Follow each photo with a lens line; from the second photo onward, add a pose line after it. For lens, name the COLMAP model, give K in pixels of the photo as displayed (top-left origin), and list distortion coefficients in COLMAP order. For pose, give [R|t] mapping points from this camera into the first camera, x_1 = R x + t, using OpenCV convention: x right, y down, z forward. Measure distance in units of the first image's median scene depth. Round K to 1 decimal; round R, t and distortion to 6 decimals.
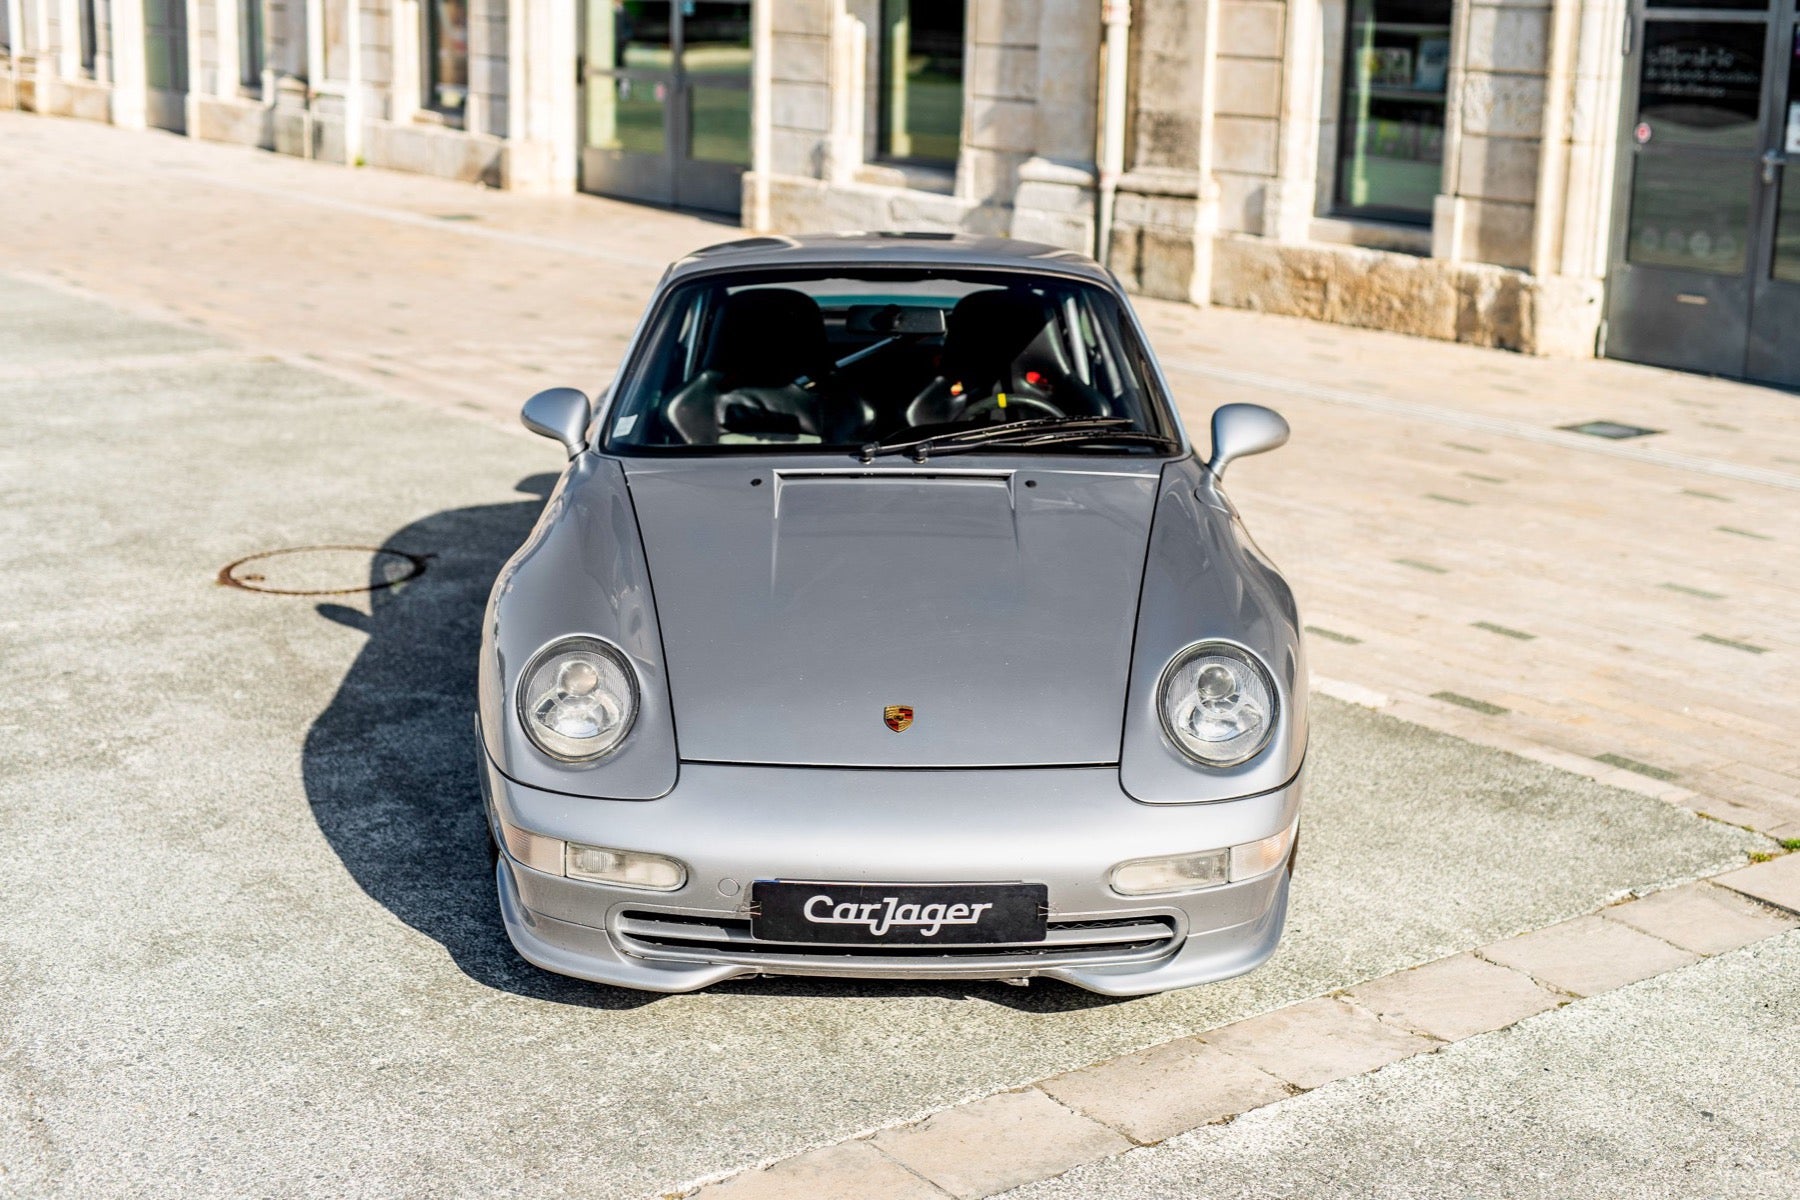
lens RADIAL K [[2590.0, 0, 918.5], [0, 2590.0, 625.4], [0, 0, 1]] dist [0.005056, 0.000000]
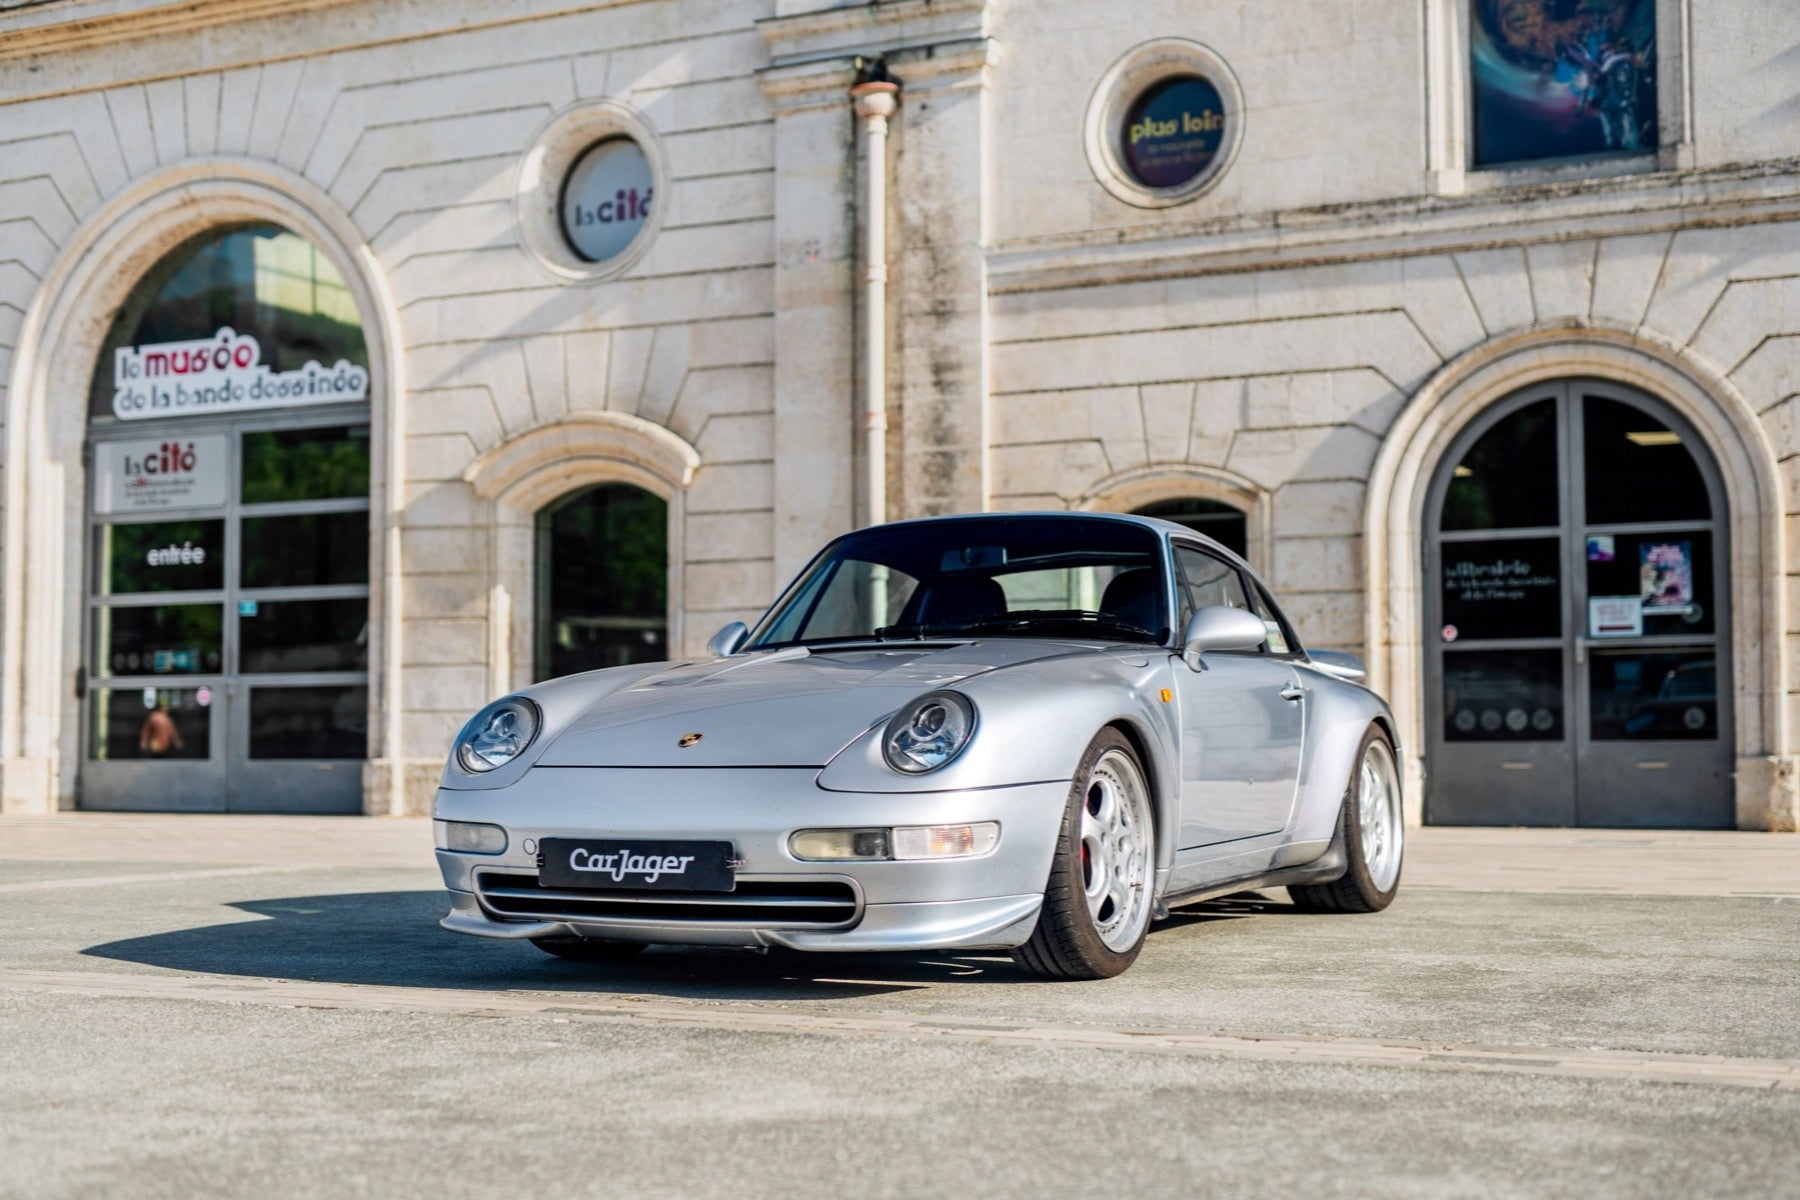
lens RADIAL K [[2590.0, 0, 851.5], [0, 2590.0, 639.1], [0, 0, 1]] dist [0.005056, 0.000000]
pose [[0.888062, 0.001458, 0.459722, -0.446595], [0.131644, 0.957313, -0.257337, 0.072675], [-0.440473, 0.289051, 0.849961, 0.092528]]
